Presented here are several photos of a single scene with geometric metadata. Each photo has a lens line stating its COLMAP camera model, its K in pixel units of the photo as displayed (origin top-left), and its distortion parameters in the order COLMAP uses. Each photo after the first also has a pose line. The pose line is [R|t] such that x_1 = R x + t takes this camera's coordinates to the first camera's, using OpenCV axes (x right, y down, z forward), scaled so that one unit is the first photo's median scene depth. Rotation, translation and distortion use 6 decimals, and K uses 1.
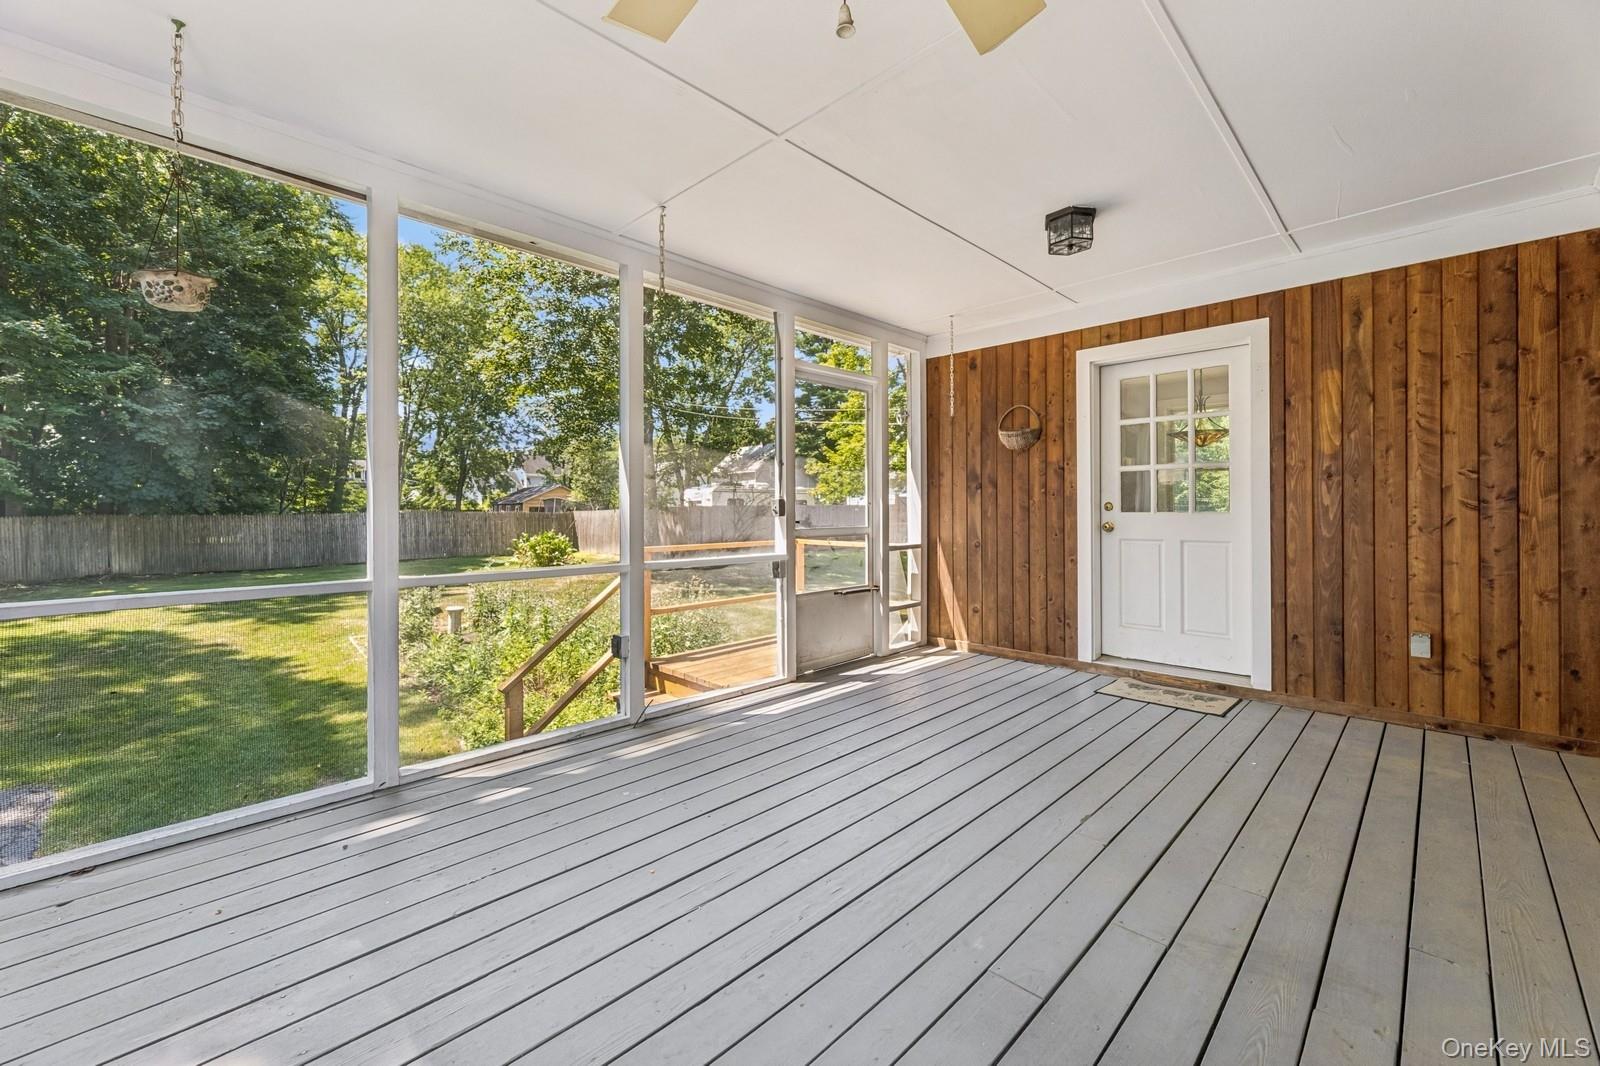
lens RADIAL K [[652.1, 0, 808.4], [0, 652.1, 508.8], [0, 0, 1]] dist [-0.002747, -0.000162]
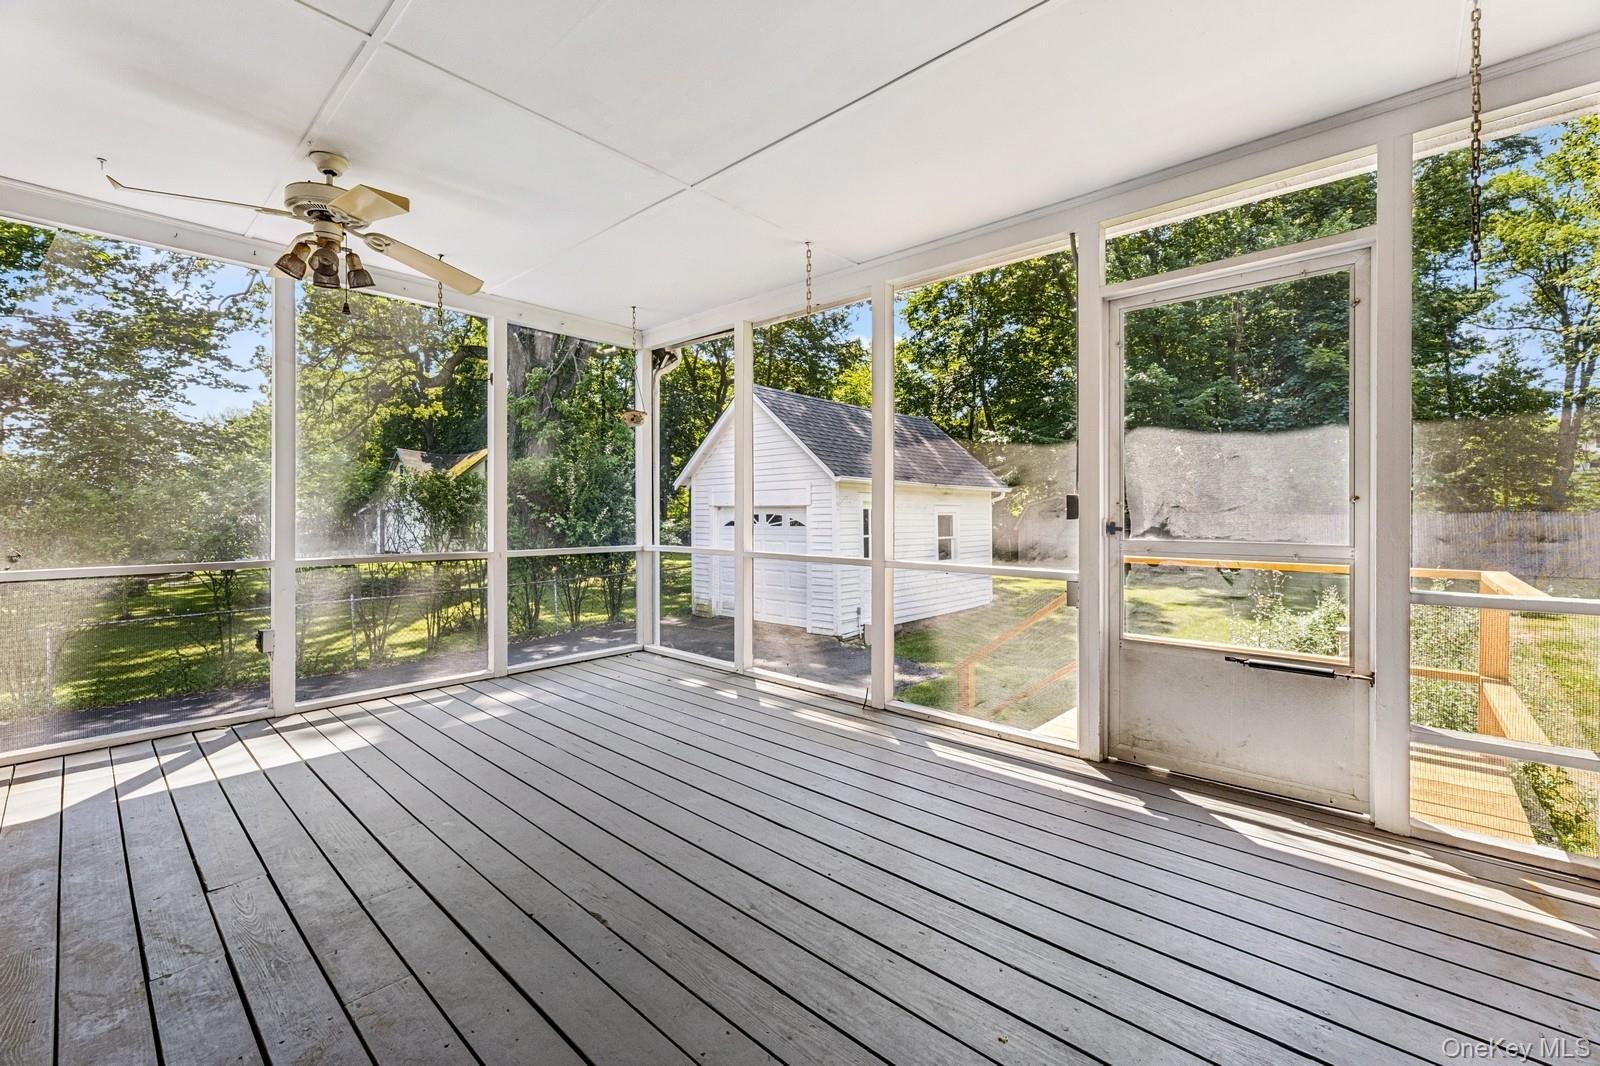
lens RADIAL K [[652.1, 0, 774.4], [0, 652.1, 509.6], [0, 0, 1]] dist [-0.002747, -0.000162]
pose [[0.017075, -0.000116, -0.999854, 0.595195], [0.001500, 0.999999, -0.000090, 0.001866], [0.999853, -0.001498, 0.017075, 0.601983]]
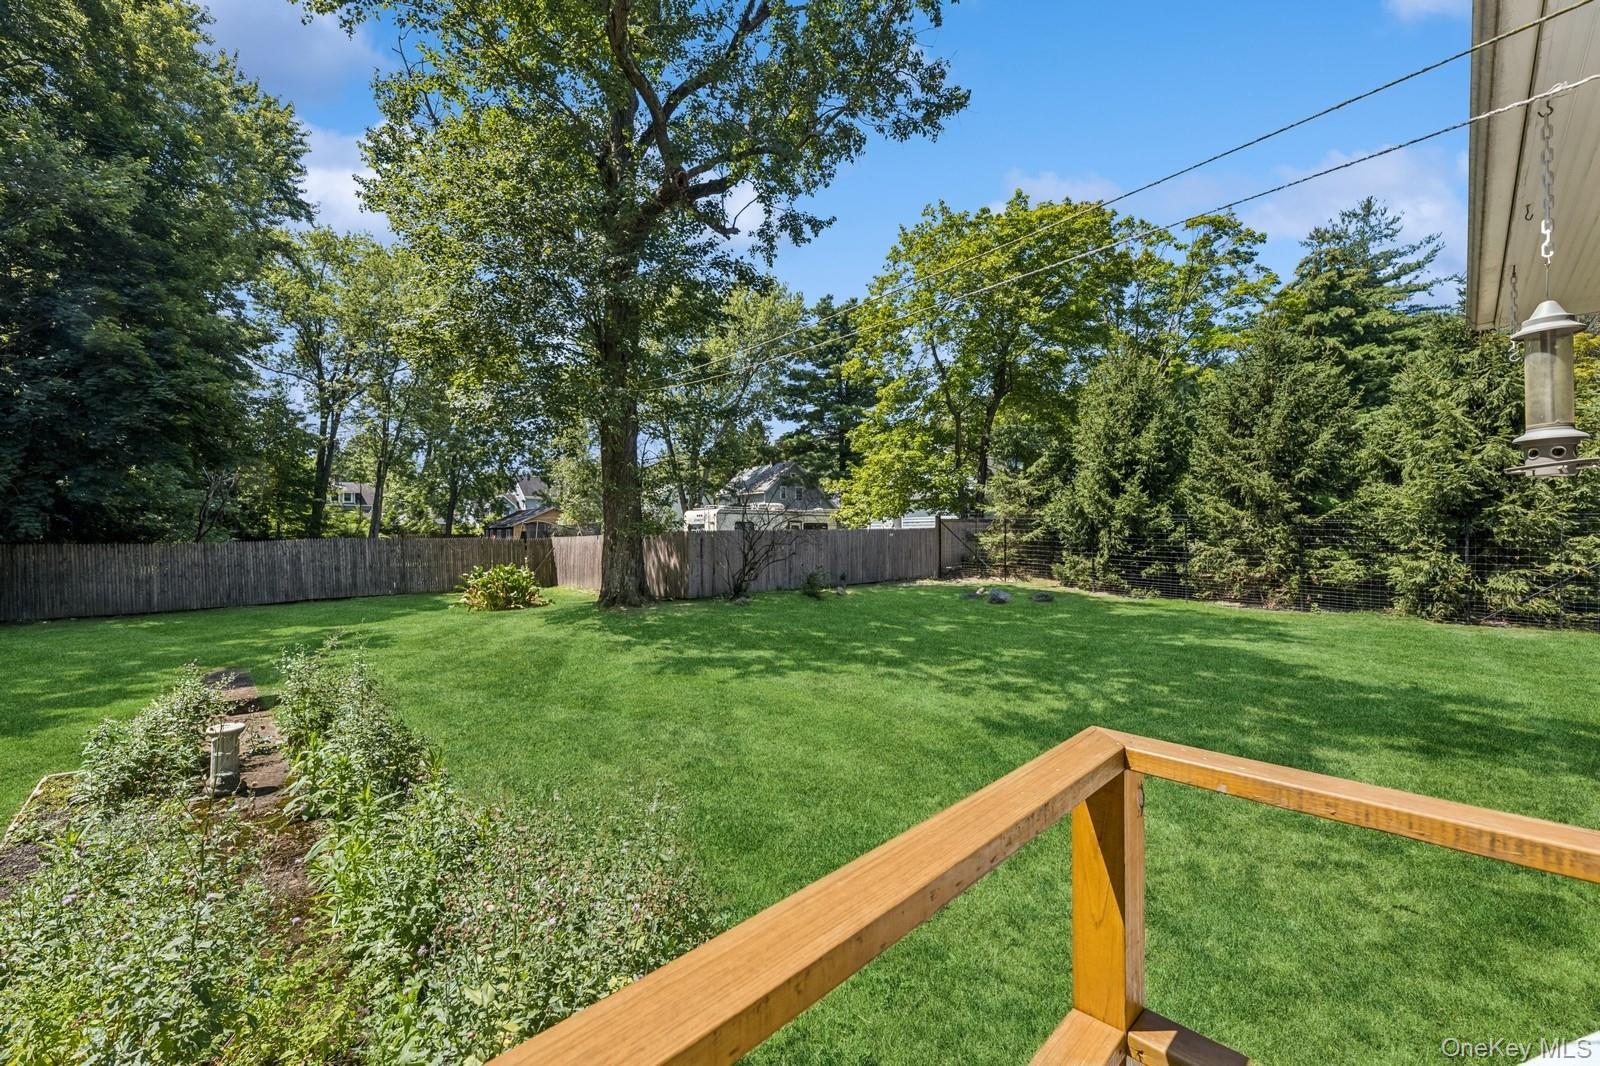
lens RADIAL K [[652.1, 0, 807.8], [0, 652.1, 536.1], [0, 0, 1]] dist [-0.002747, -0.000162]
pose [[0.999923, -0.002009, -0.012207, -0.142643], [0.002088, 0.999977, 0.006480, -0.015318], [0.012194, -0.006505, 0.999904, 1.114702]]
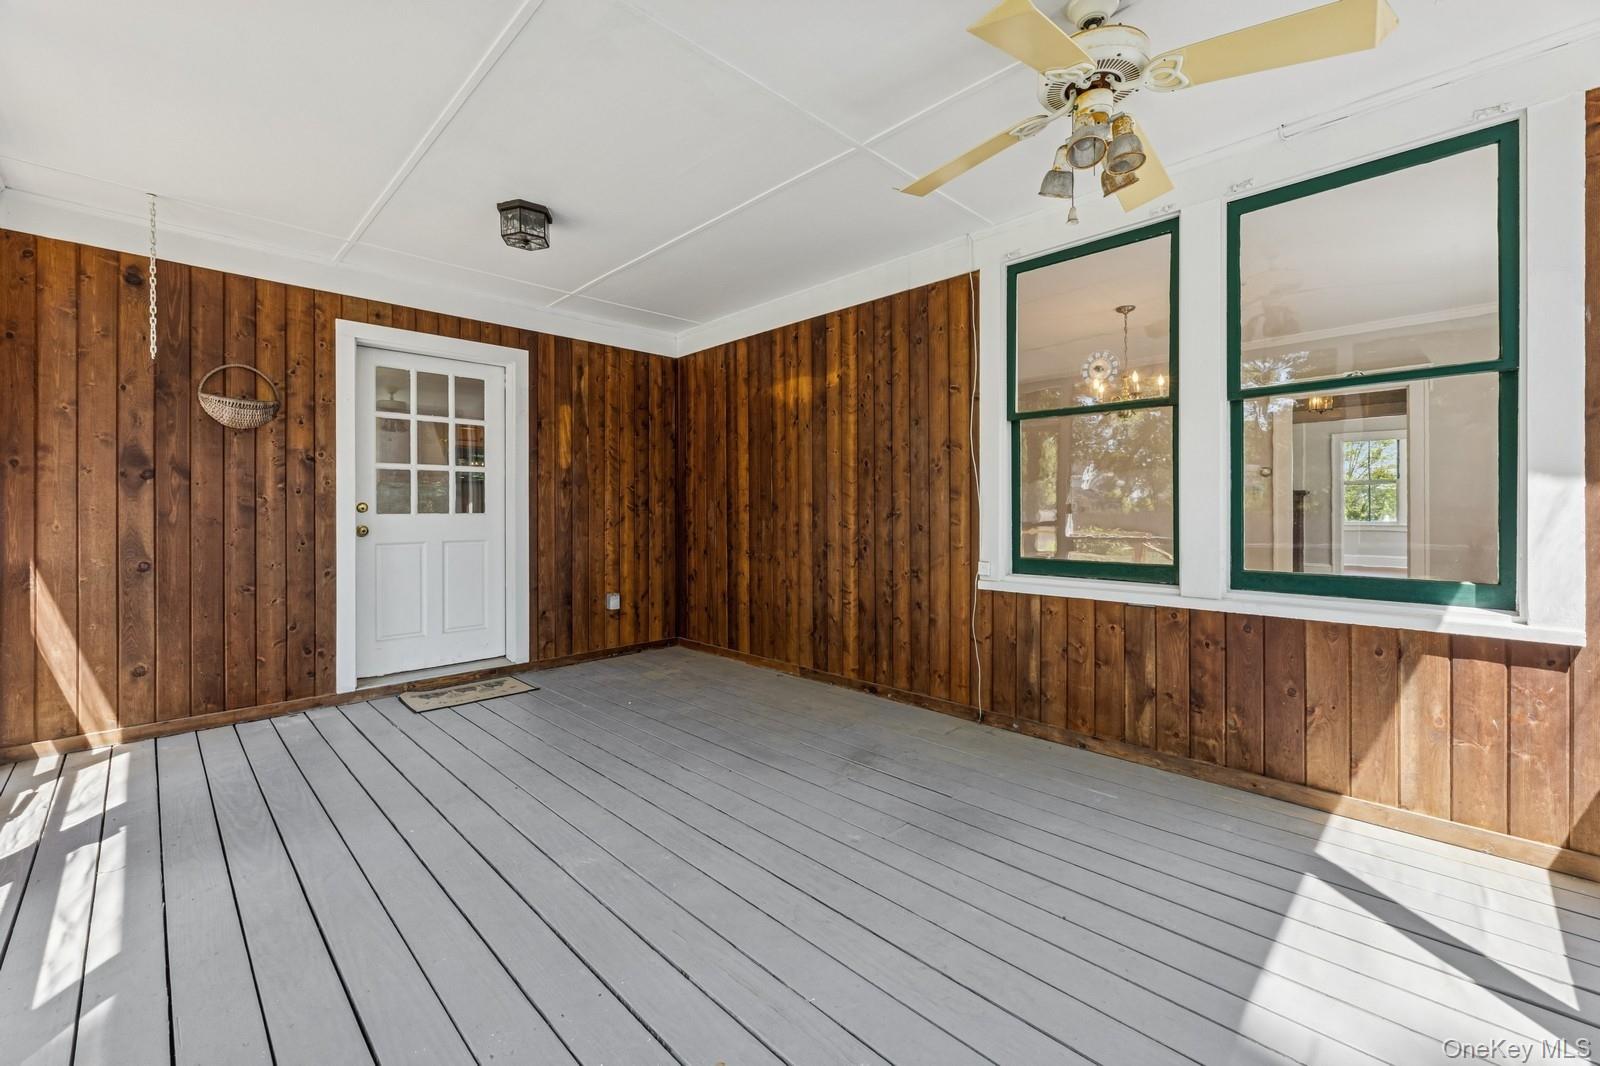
lens RADIAL K [[652.1, 0, 780.8], [0, 652.1, 512.9], [0, 0, 1]] dist [-0.002747, -0.000162]
pose [[0.024666, -0.000521, 0.999696, -0.383000], [0.001152, 0.999999, 0.000493, 0.003825], [-0.999695, 0.001140, 0.024666, 0.402271]]
